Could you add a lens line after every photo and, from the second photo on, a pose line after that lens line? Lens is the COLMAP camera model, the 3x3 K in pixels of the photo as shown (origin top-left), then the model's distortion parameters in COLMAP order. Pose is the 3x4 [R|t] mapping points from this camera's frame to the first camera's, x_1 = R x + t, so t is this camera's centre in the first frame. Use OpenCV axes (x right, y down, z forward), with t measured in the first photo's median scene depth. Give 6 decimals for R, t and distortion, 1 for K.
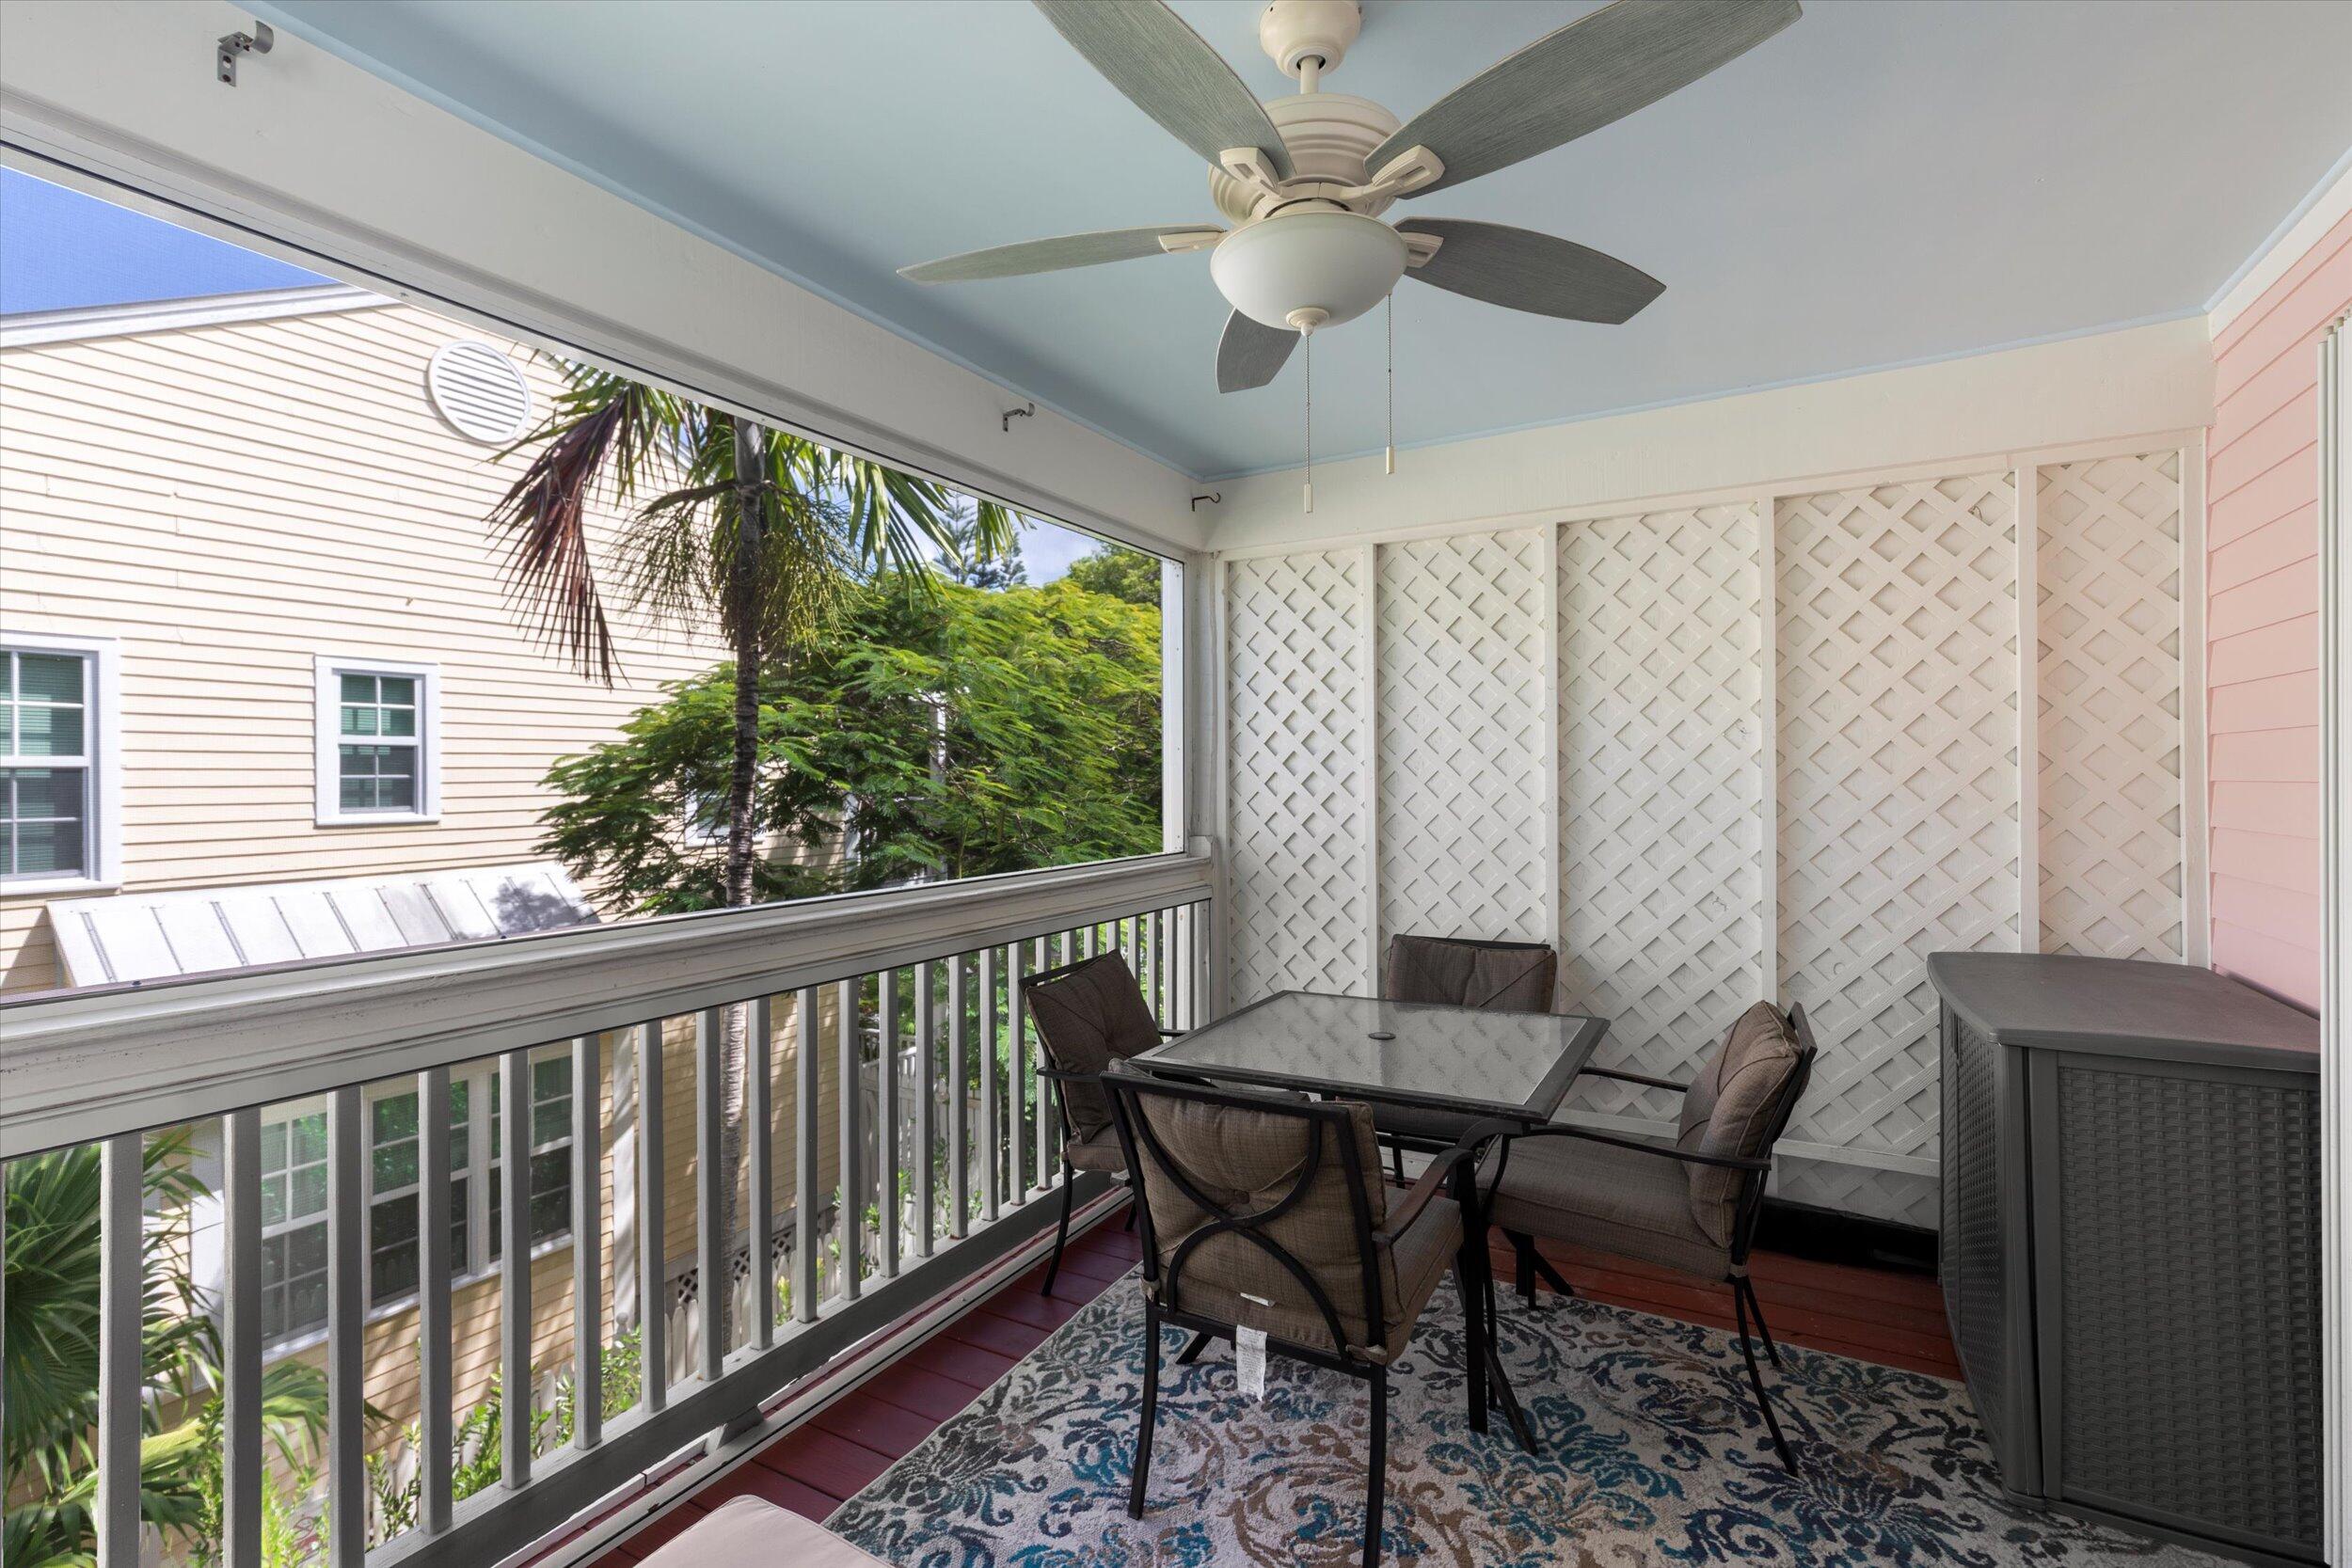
lens RADIAL K [[1074.6, 0, 1122.5], [0, 1074.6, 779.6], [0, 0, 1]] dist [0.011109, -0.004421]
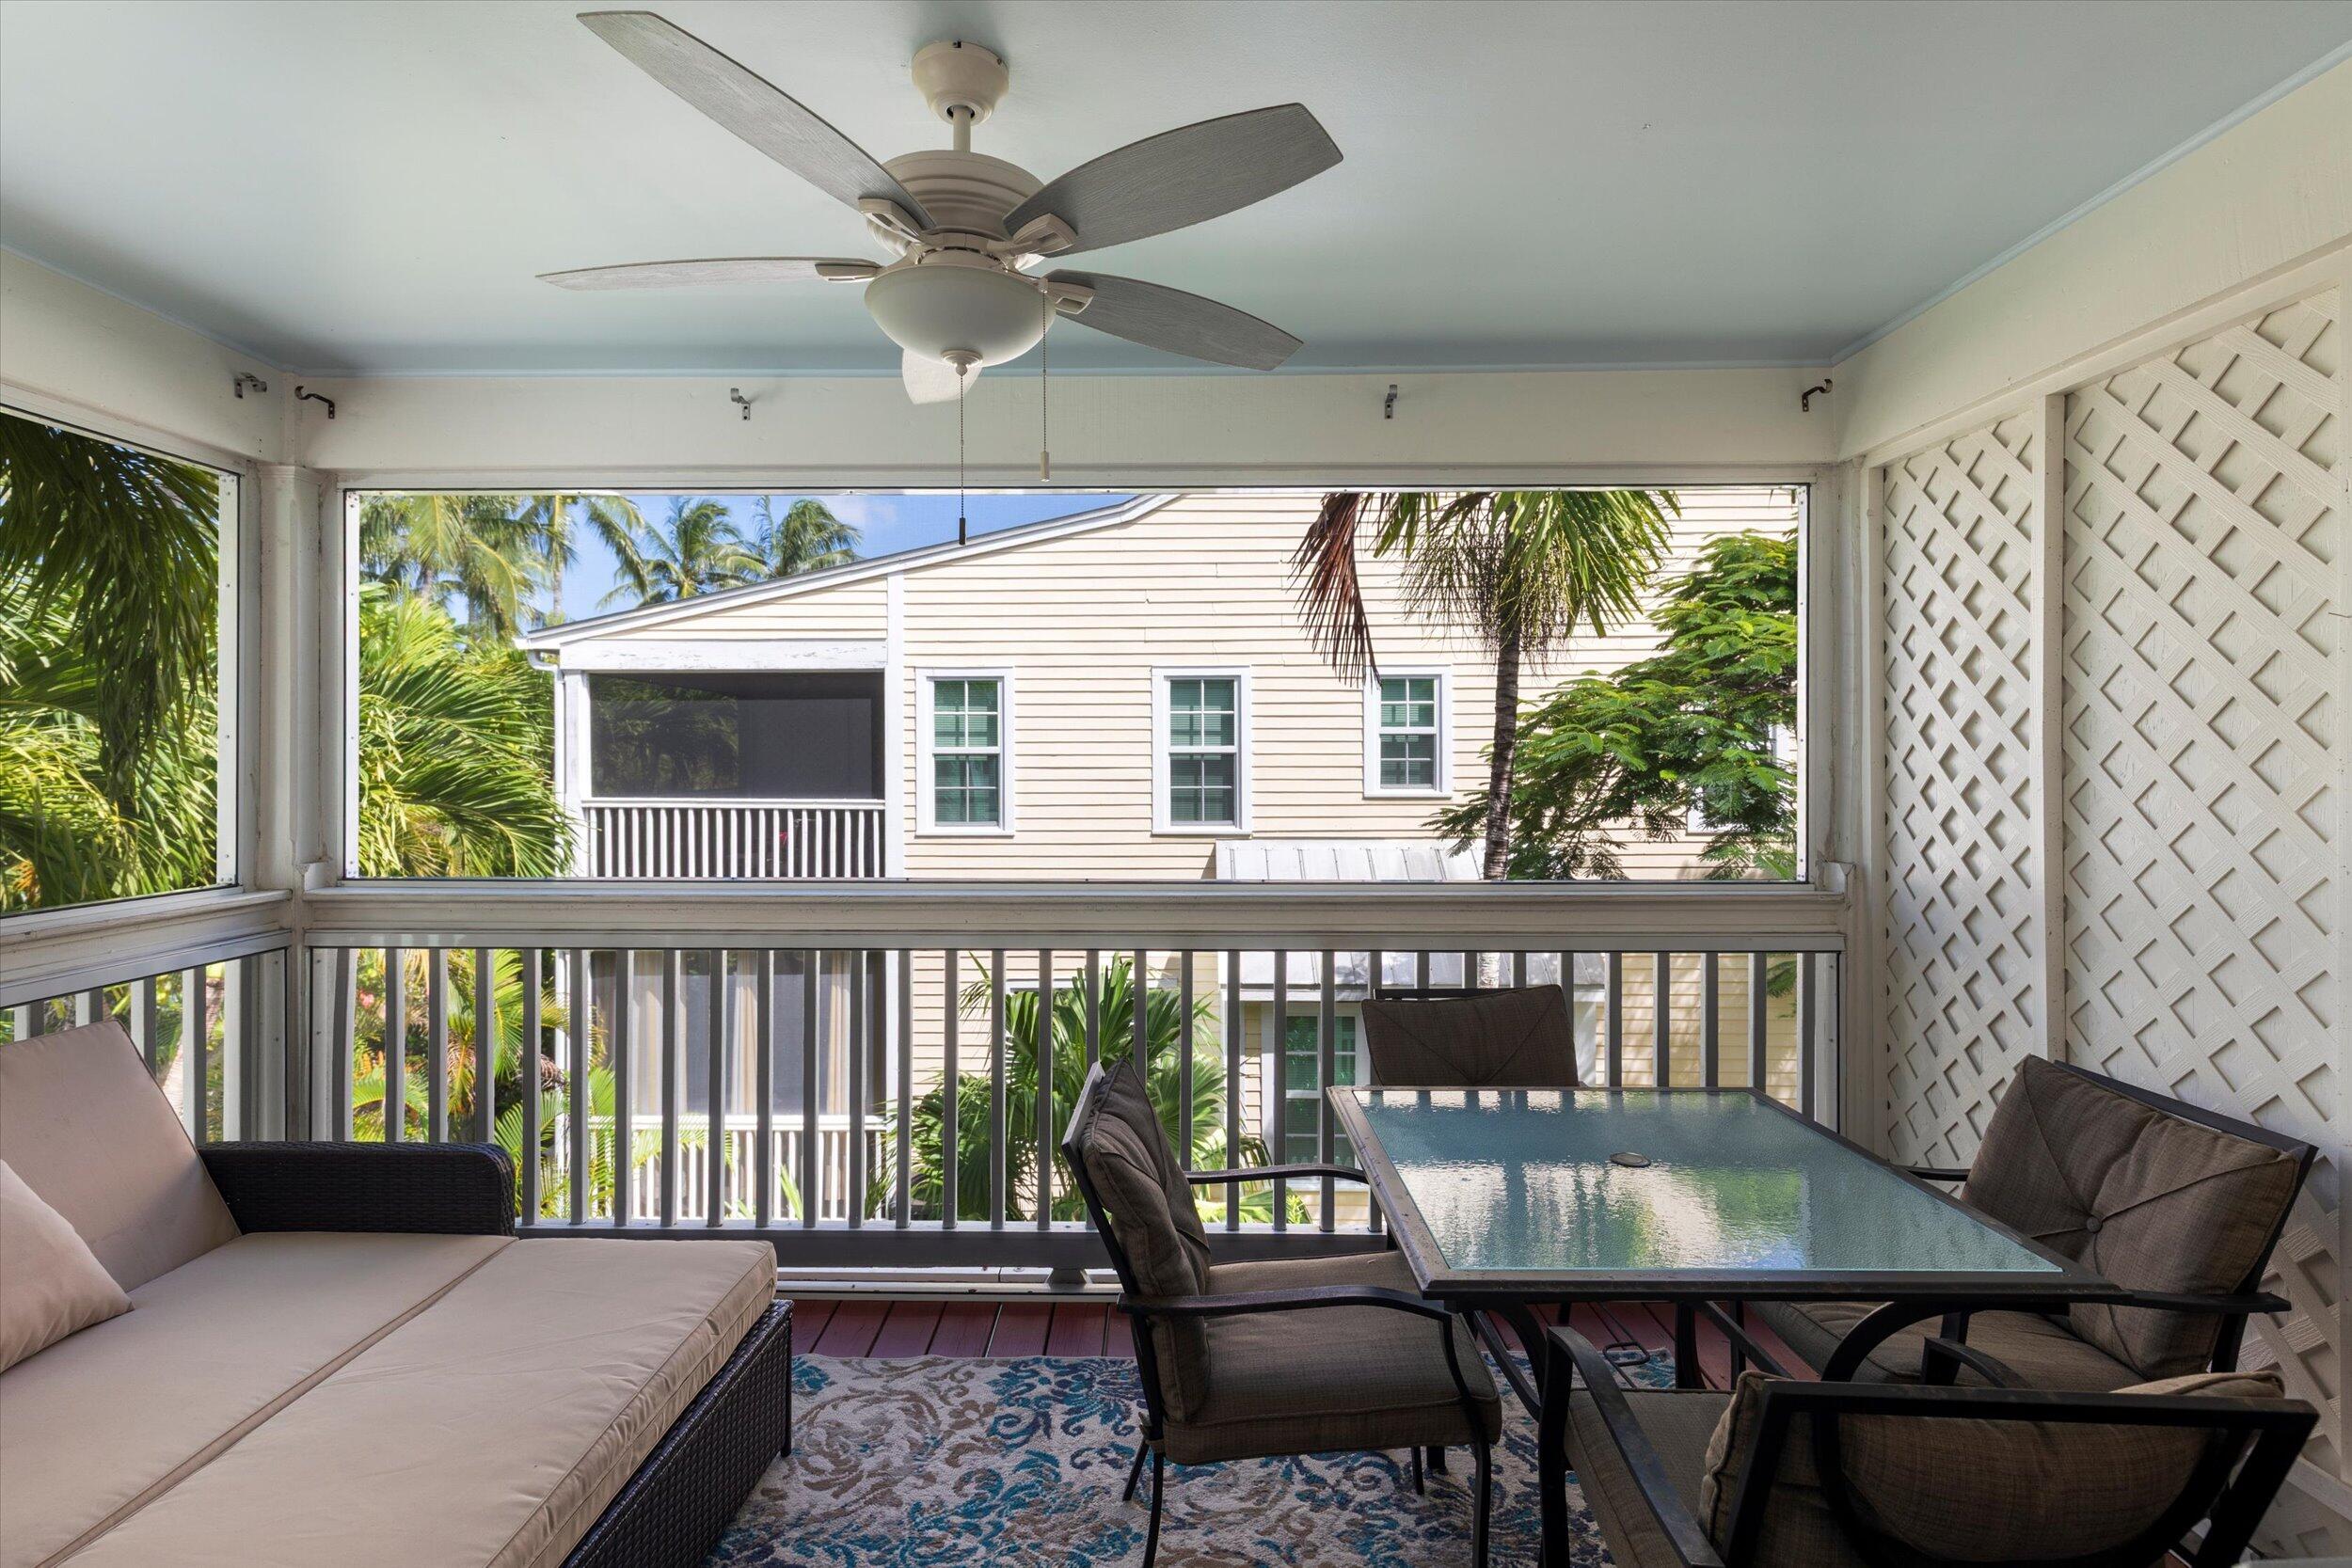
lens RADIAL K [[1074.6, 0, 1166.6], [0, 1074.6, 768.4], [0, 0, 1]] dist [0.011109, -0.004421]
pose [[0.503742, 0.012967, -0.863757, 0.466679], [-0.000606, 0.999892, 0.014657, -0.020139], [0.863854, -0.006860, 0.503695, 0.257001]]
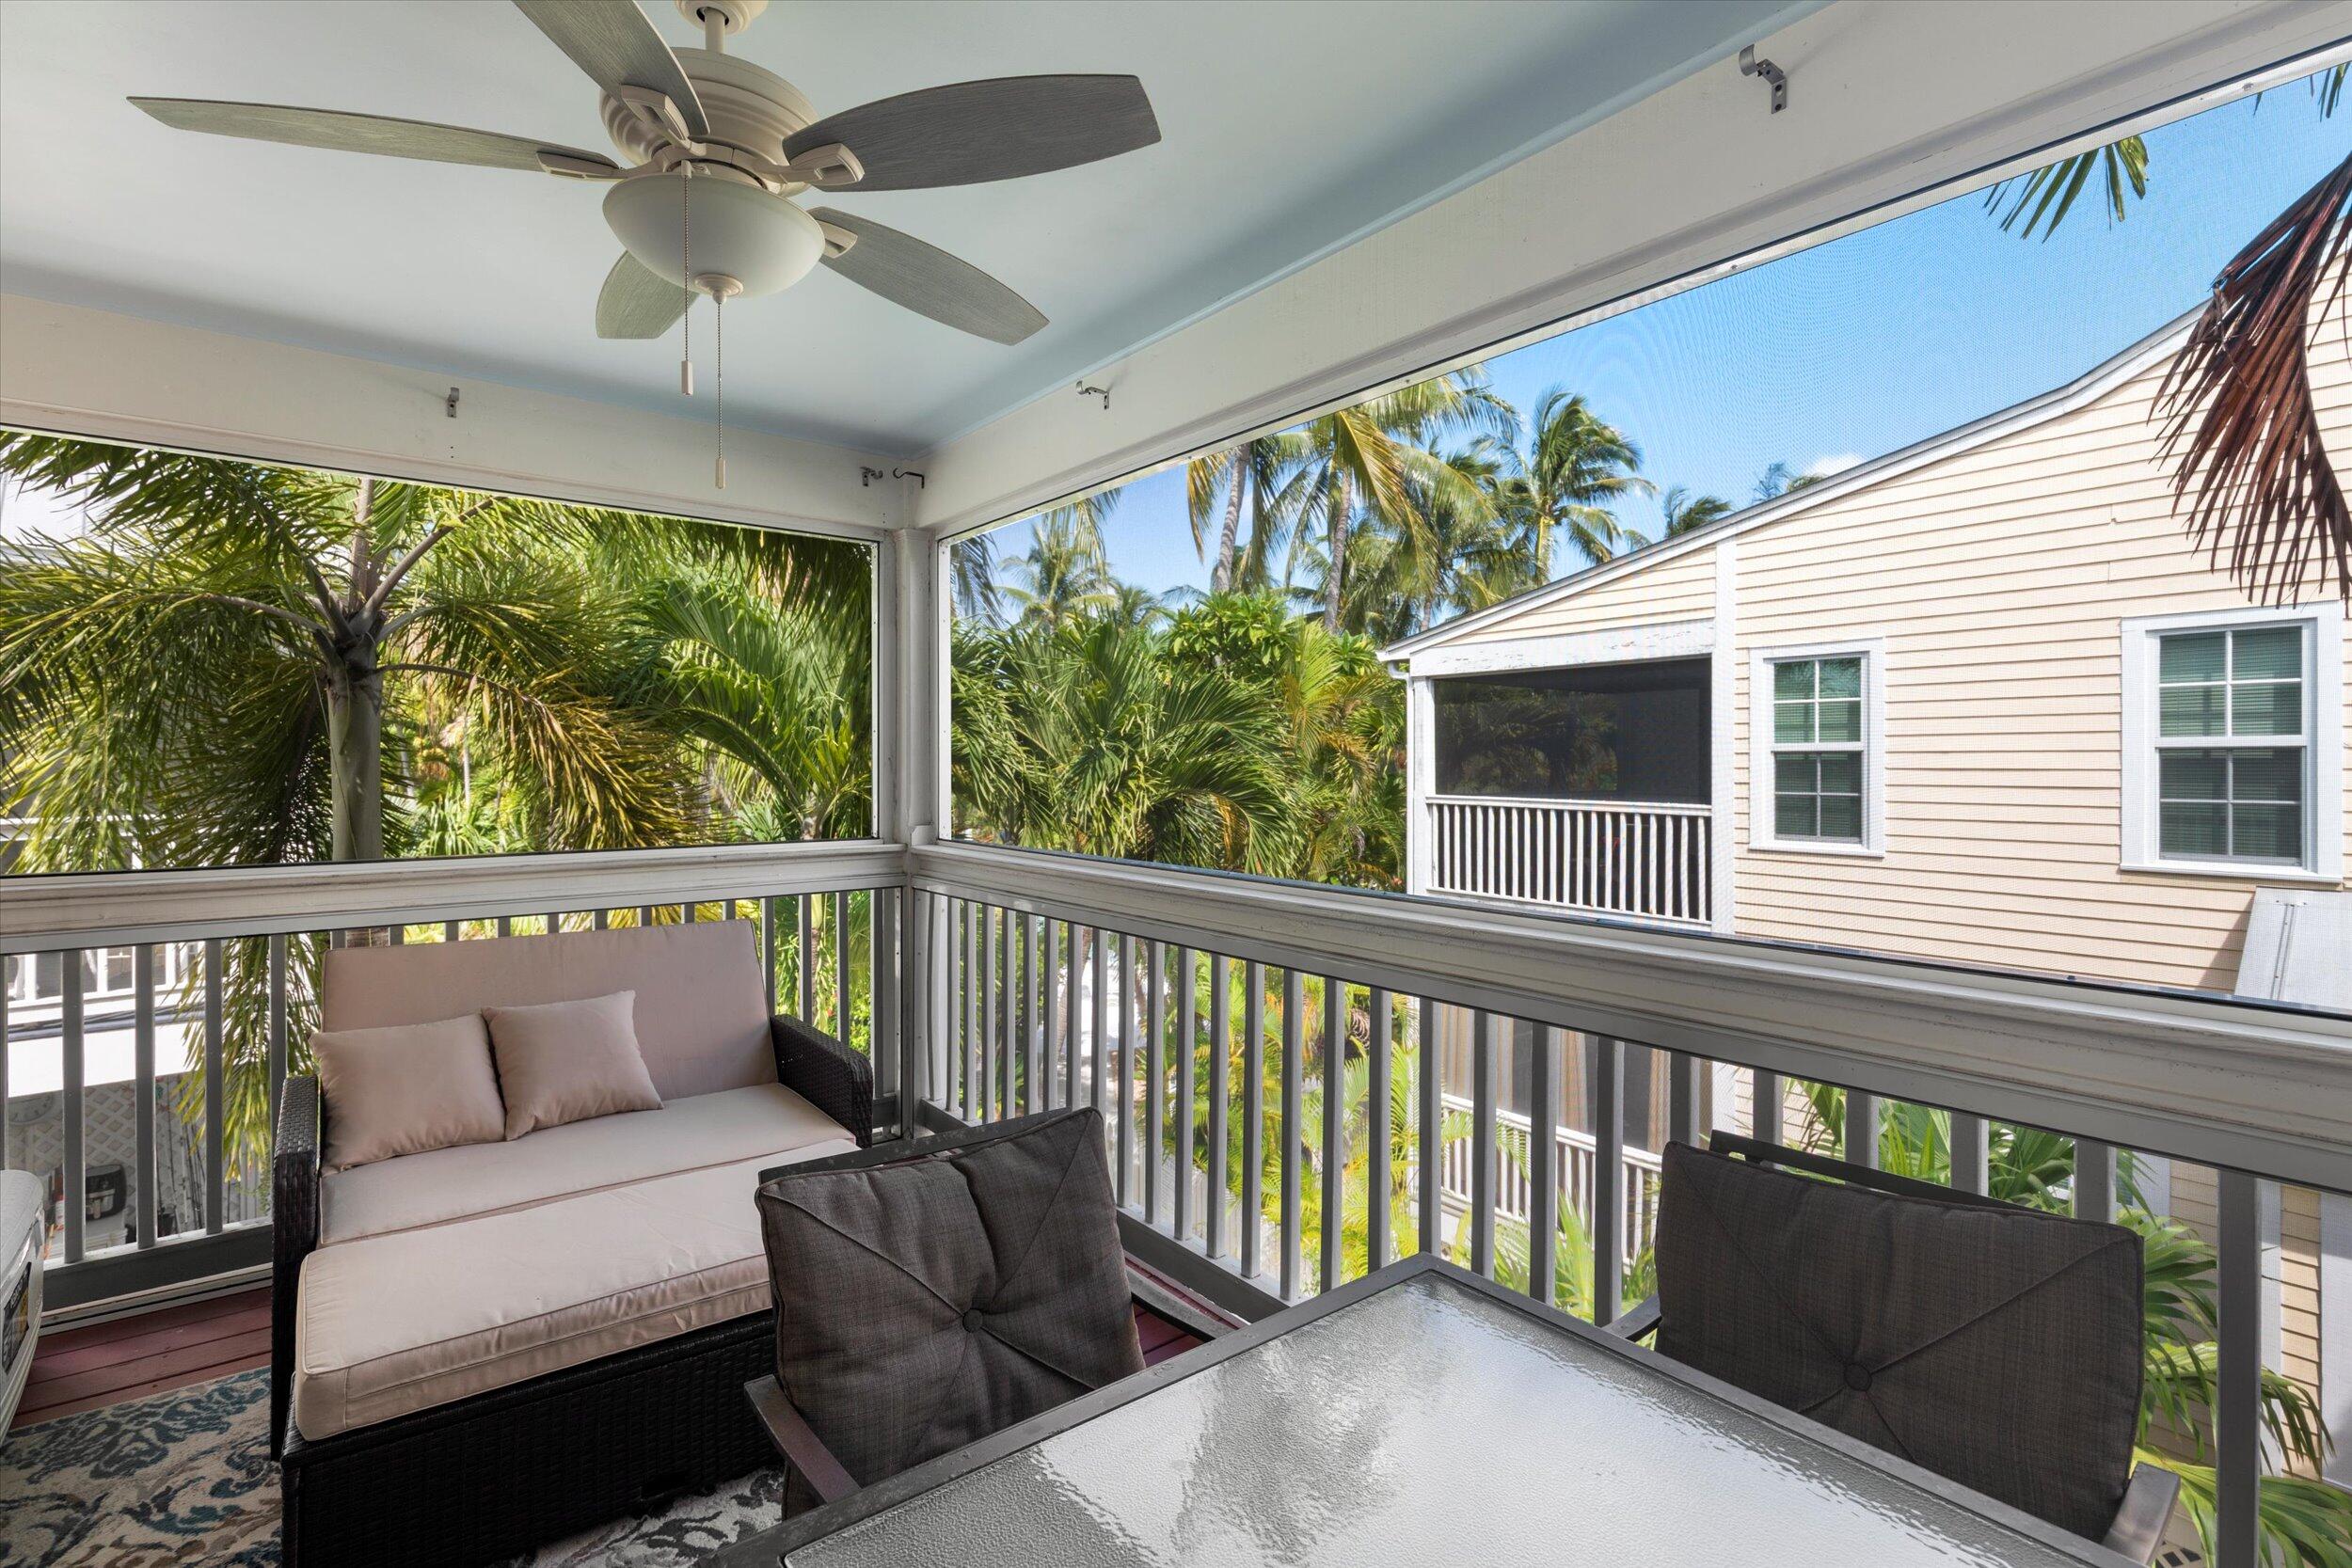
lens RADIAL K [[1074.6, 0, 1165.3], [0, 1074.6, 773.1], [0, 0, 1]] dist [0.011109, -0.004421]
pose [[-0.342129, 0.012975, -0.939564, 0.376742], [0.001194, 0.999910, 0.013374, -0.004534], [0.939652, 0.003454, -0.342113, 0.669968]]
